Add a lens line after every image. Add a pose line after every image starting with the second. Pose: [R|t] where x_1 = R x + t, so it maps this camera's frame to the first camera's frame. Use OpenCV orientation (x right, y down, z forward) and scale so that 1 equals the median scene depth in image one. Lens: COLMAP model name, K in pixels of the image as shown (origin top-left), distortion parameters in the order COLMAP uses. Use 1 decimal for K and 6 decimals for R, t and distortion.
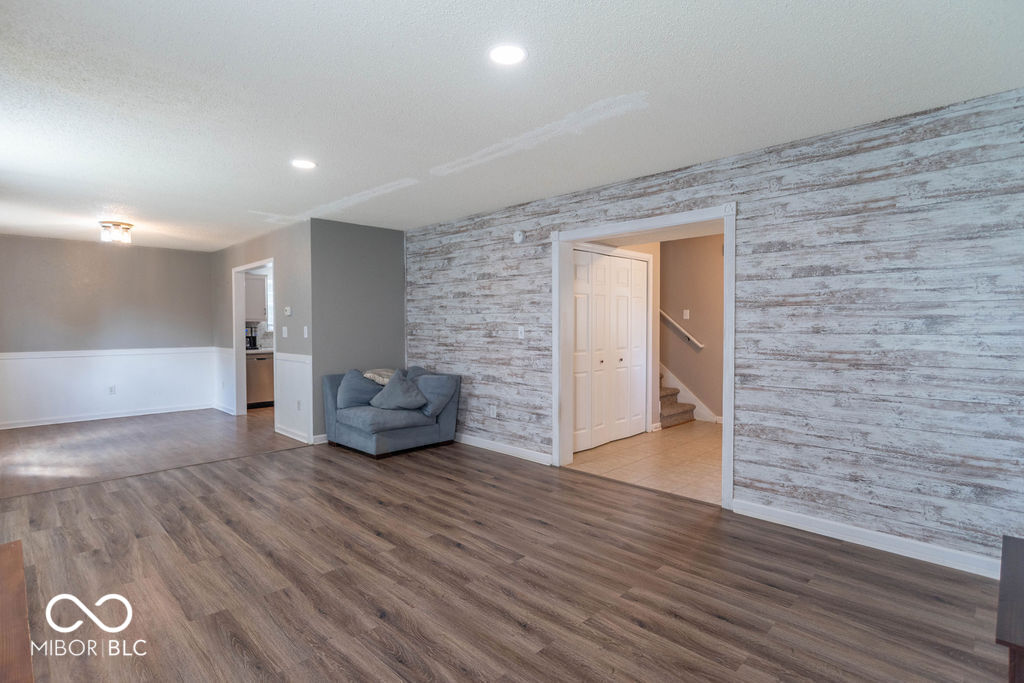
lens RADIAL K [[508.8, 0, 512.0], [0, 508.8, 341.5], [0, 0, 1]] dist [-0.004393, 0.000651]
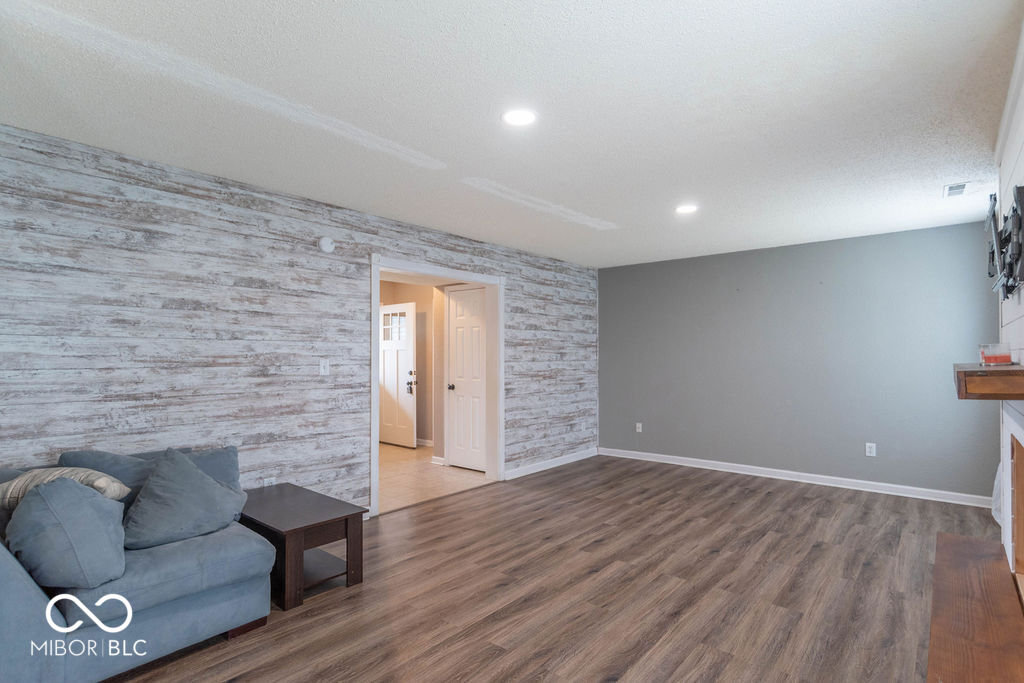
lens RADIAL K [[514.1, 0, 512.4], [0, 514.1, 355.7], [0, 0, 1]] dist [-0.031641, 0.028408]
pose [[-0.074488, 0.003829, 0.997215, -1.116255], [0.036825, 0.999321, -0.001087, -0.034182], [-0.996542, 0.036641, -0.074579, 1.105437]]
